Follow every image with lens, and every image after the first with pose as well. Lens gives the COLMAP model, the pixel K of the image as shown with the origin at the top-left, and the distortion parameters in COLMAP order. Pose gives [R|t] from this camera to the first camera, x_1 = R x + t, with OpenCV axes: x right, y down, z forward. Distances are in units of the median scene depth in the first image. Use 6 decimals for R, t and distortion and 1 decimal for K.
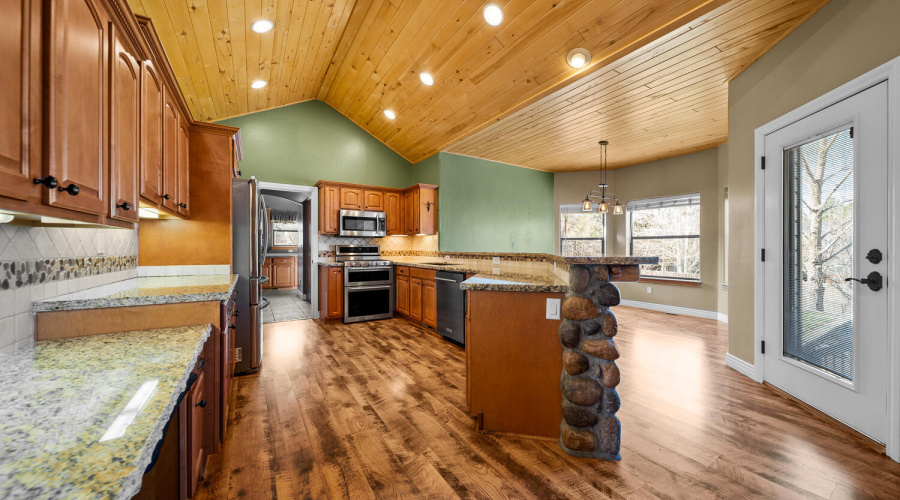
lens RADIAL K [[319.9, 0, 452.1], [0, 319.9, 248.8], [0, 0, 1]] dist [0.009696, -0.002007]
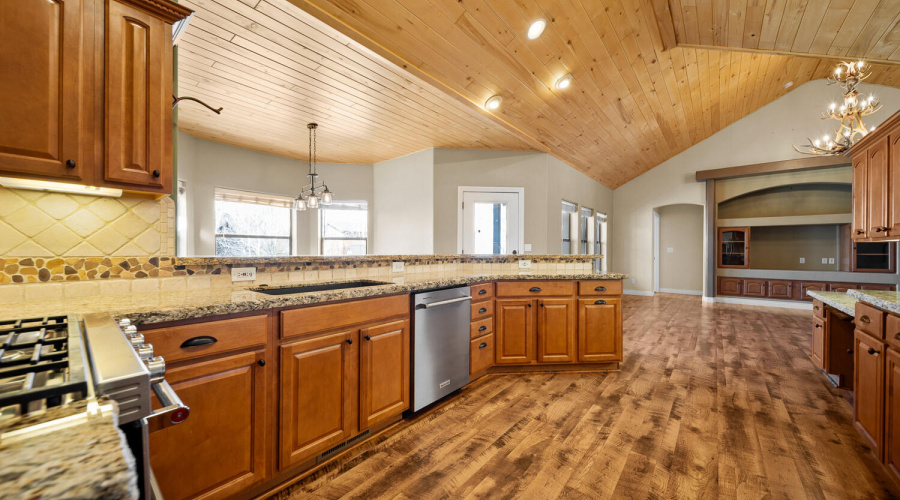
lens RADIAL K [[319.9, 0, 449.7], [0, 319.9, 259.8], [0, 0, 1]] dist [0.009696, -0.002007]
pose [[-0.307274, -0.032956, 0.951050, -0.934925], [-0.004841, 0.999441, 0.033069, -0.003204], [-0.951609, 0.005557, -0.307262, 1.889615]]
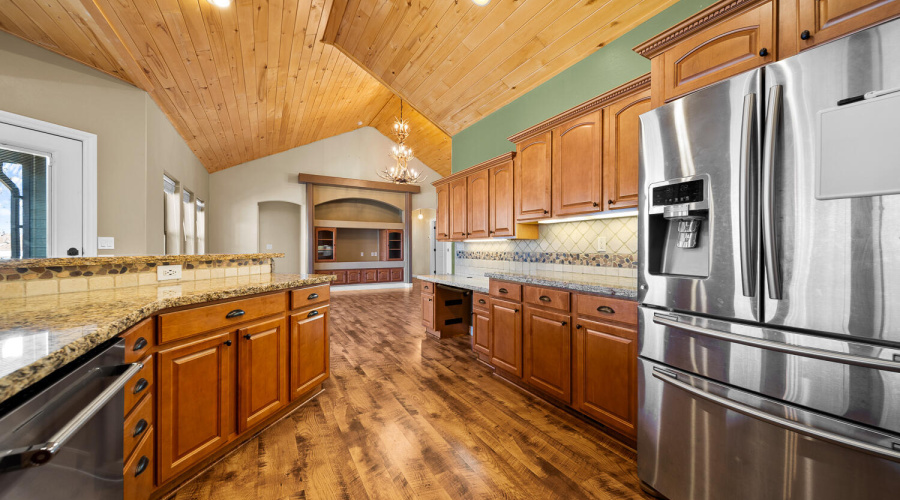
lens RADIAL K [[319.9, 0, 450.3], [0, 319.9, 250.1], [0, 0, 1]] dist [0.009696, -0.002007]
pose [[-0.999295, -0.001973, 0.037481, -0.400362], [-0.001670, 0.999966, 0.008134, -0.001589], [-0.037496, 0.008066, -0.999264, 1.909491]]
